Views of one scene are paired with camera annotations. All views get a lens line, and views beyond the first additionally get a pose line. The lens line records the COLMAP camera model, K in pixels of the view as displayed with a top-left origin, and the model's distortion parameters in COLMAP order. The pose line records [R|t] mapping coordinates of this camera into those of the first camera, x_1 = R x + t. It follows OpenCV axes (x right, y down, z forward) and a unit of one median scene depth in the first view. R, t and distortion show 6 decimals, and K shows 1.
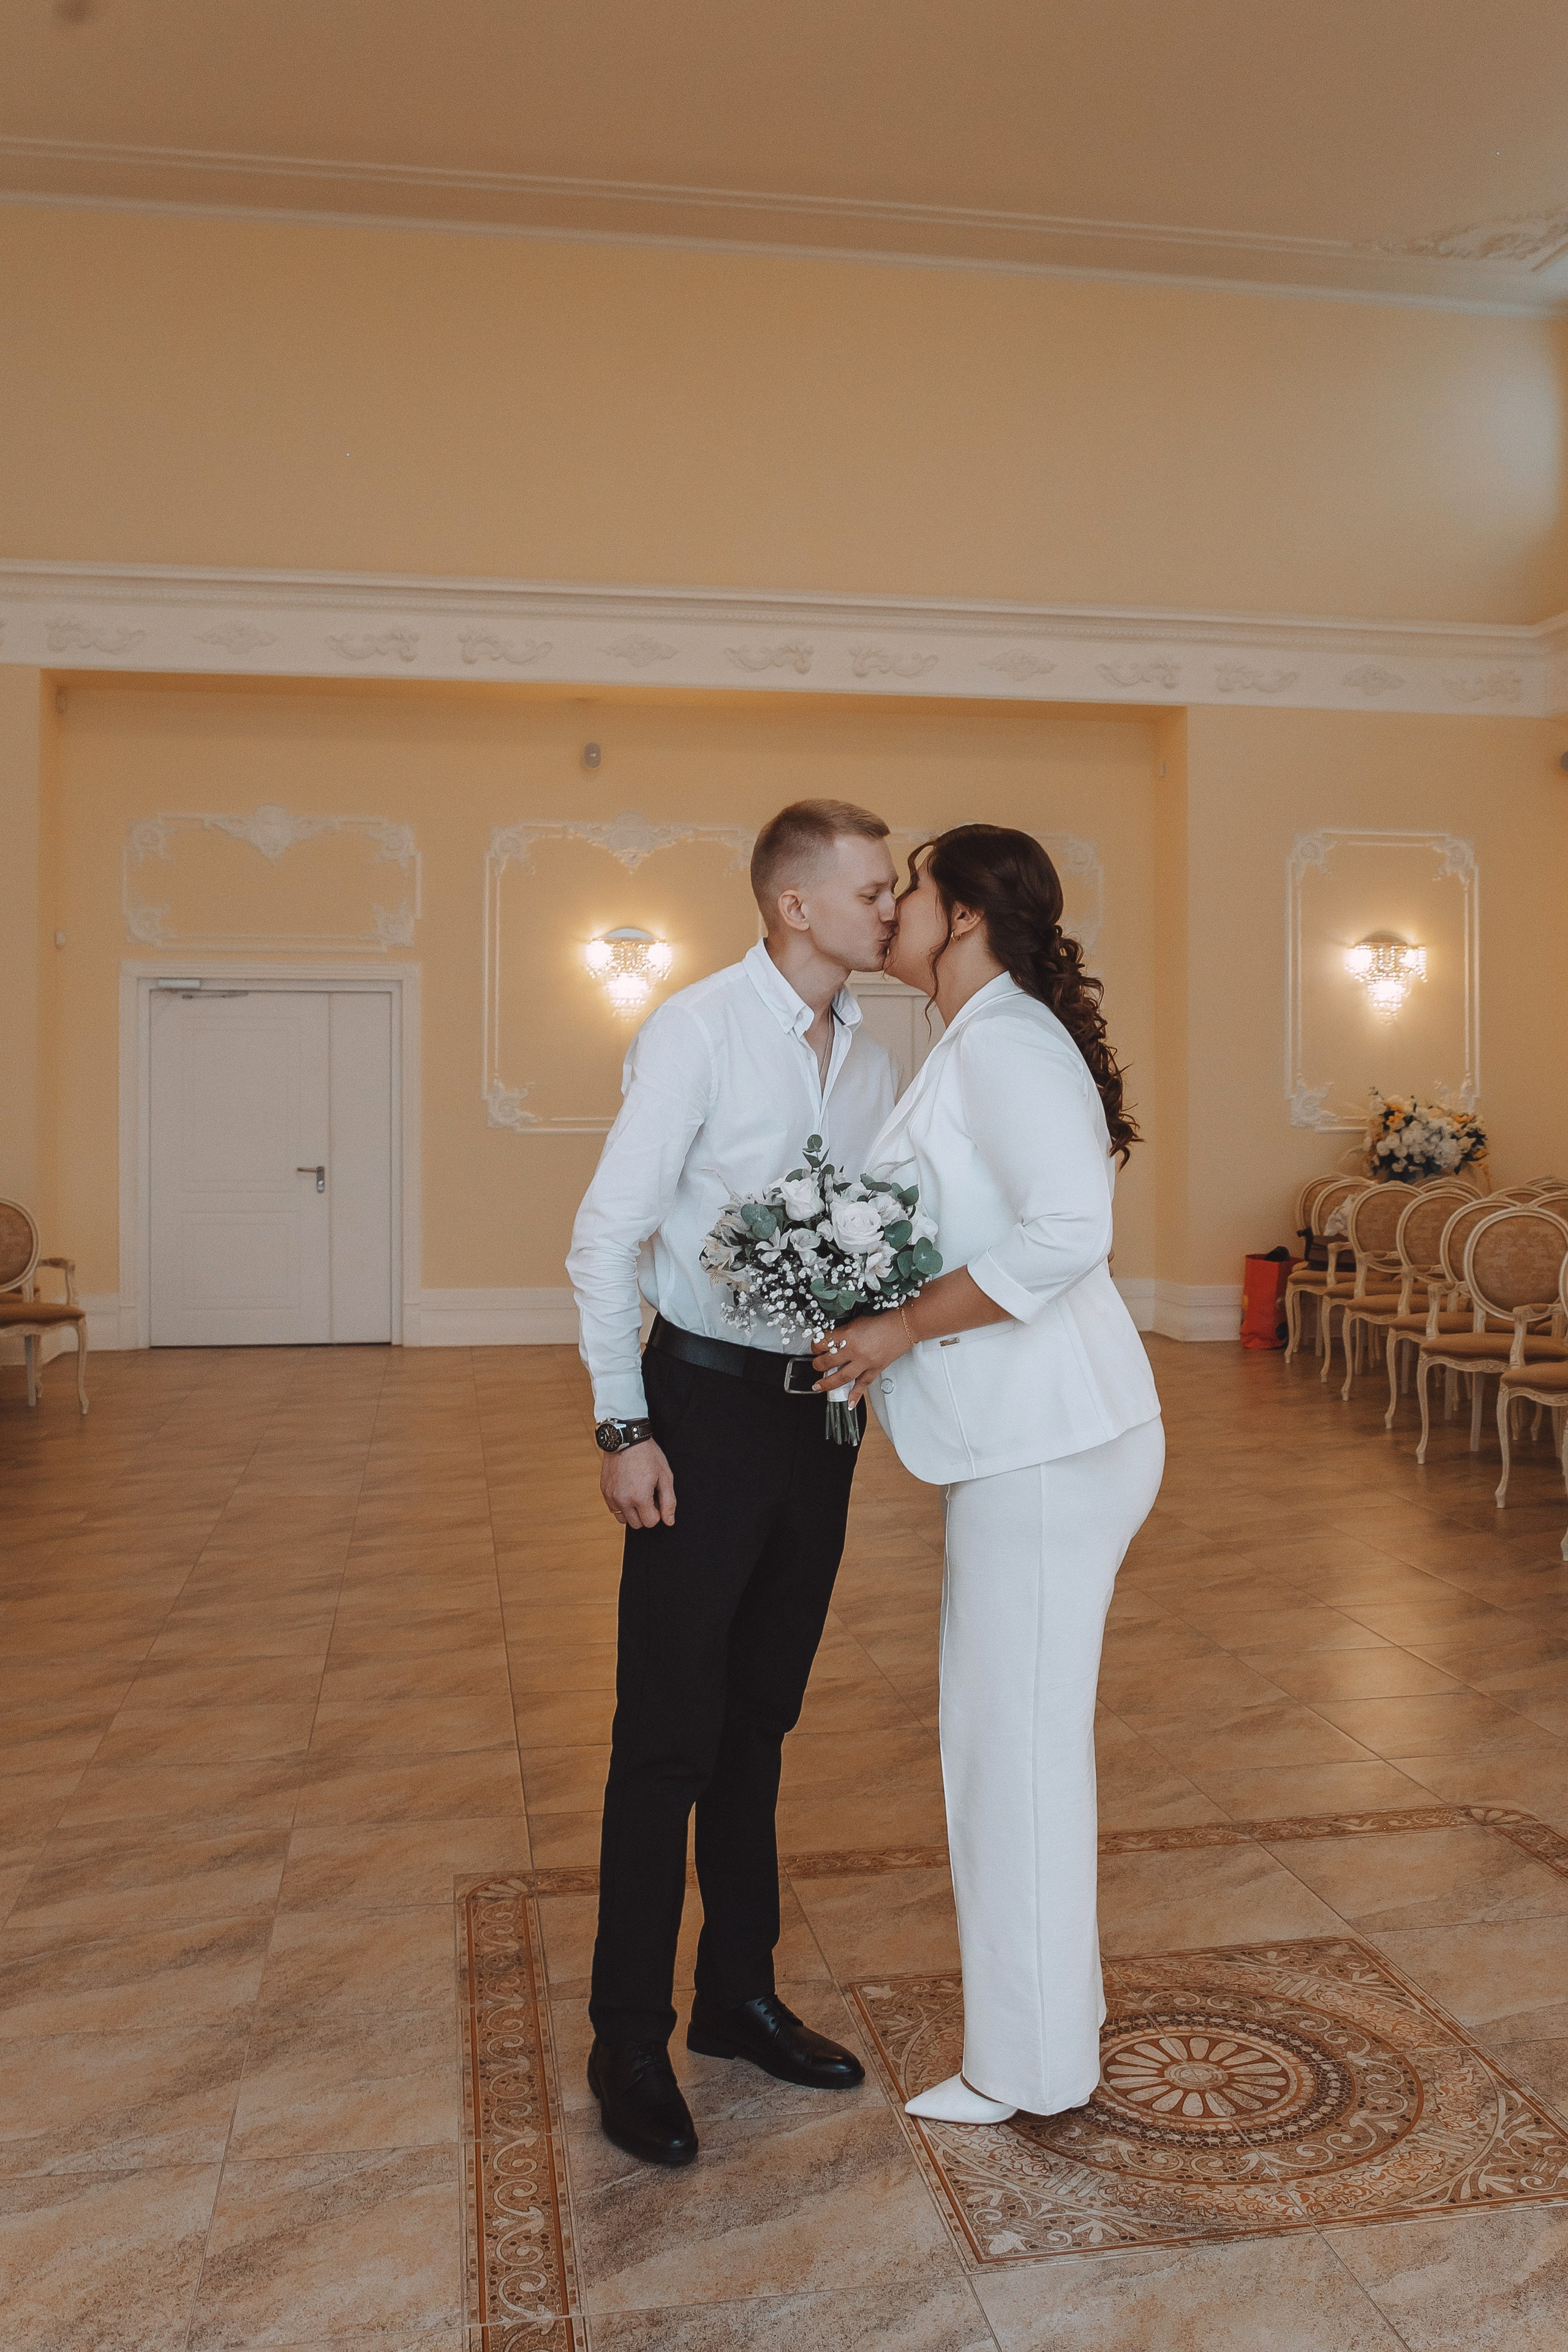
lens RADIAL K [[2202.0, 0, 792.2], [0, 2202.0, 1011.6], [0, 0, 1]] dist [-0.104499, 0.128202]
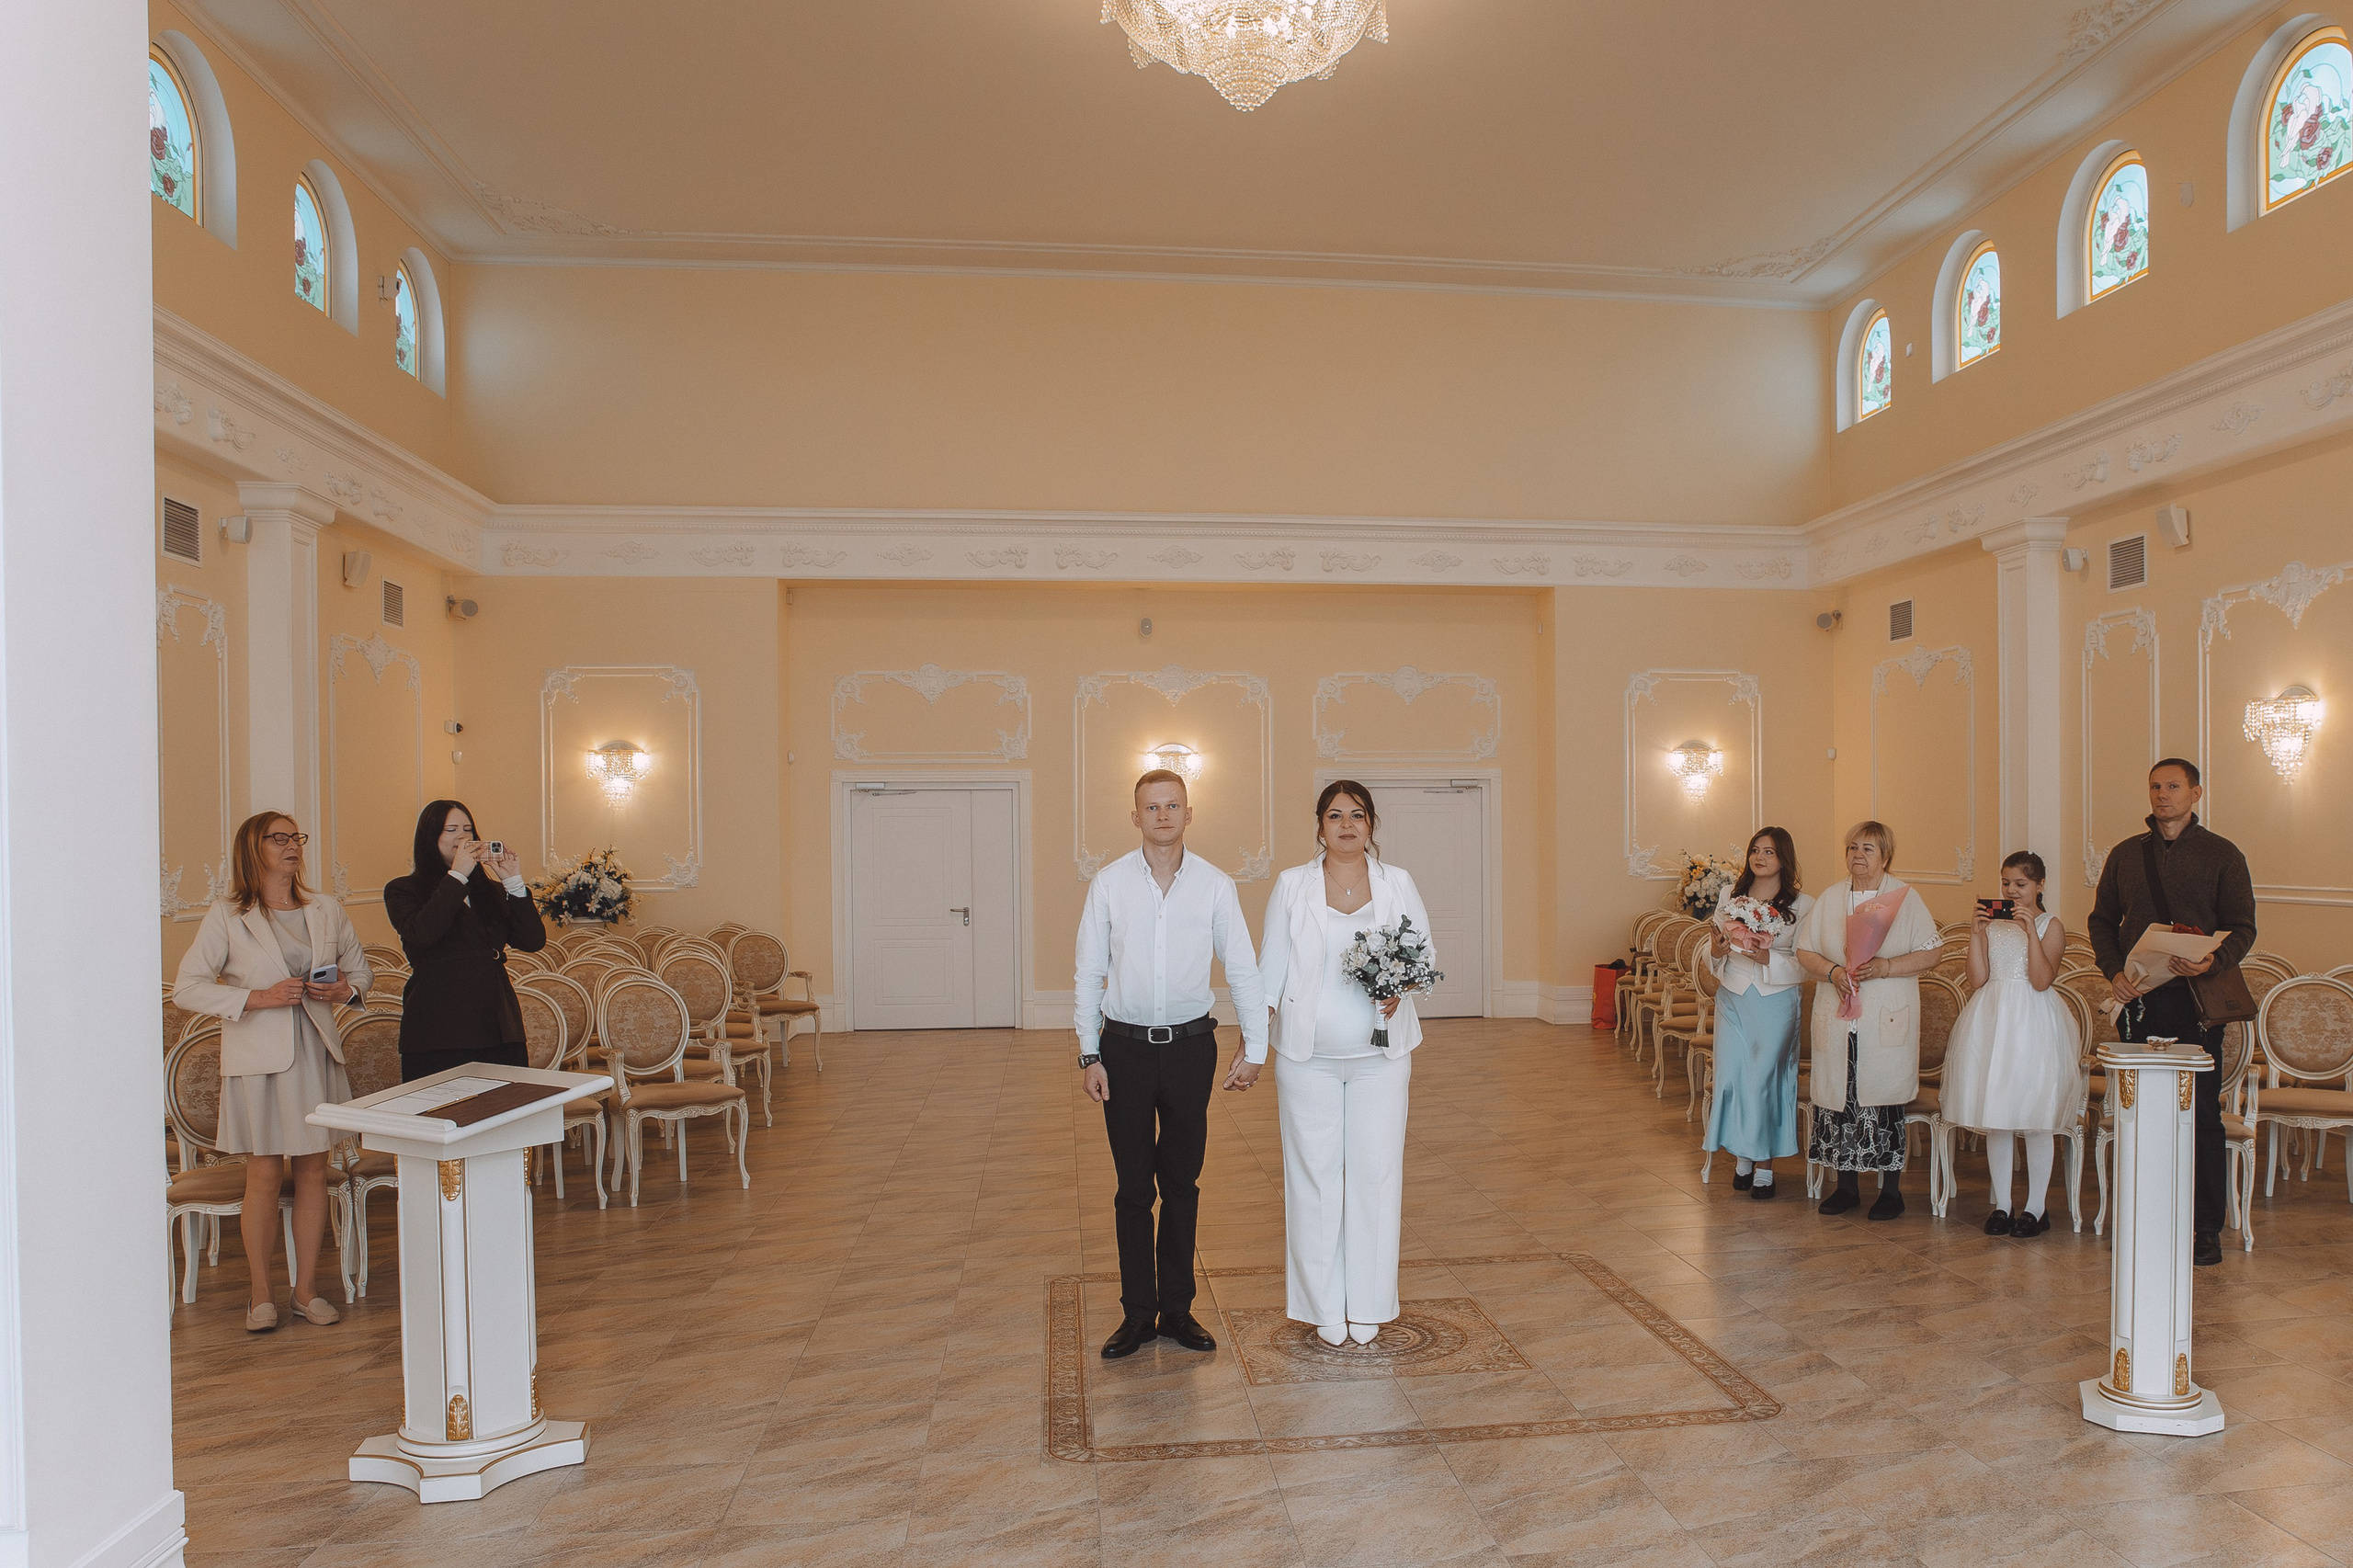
lens RADIAL K [[1823.4, 0, 1257.7], [0, 1823.4, 788.0], [0, 0, 1]] dist [-0.079942, 0.160375]
pose [[0.998817, -0.008772, -0.047824, 0.044367], [0.009516, 0.999837, 0.015346, -0.029385], [0.047682, -0.015783, 0.998738, -0.234666]]
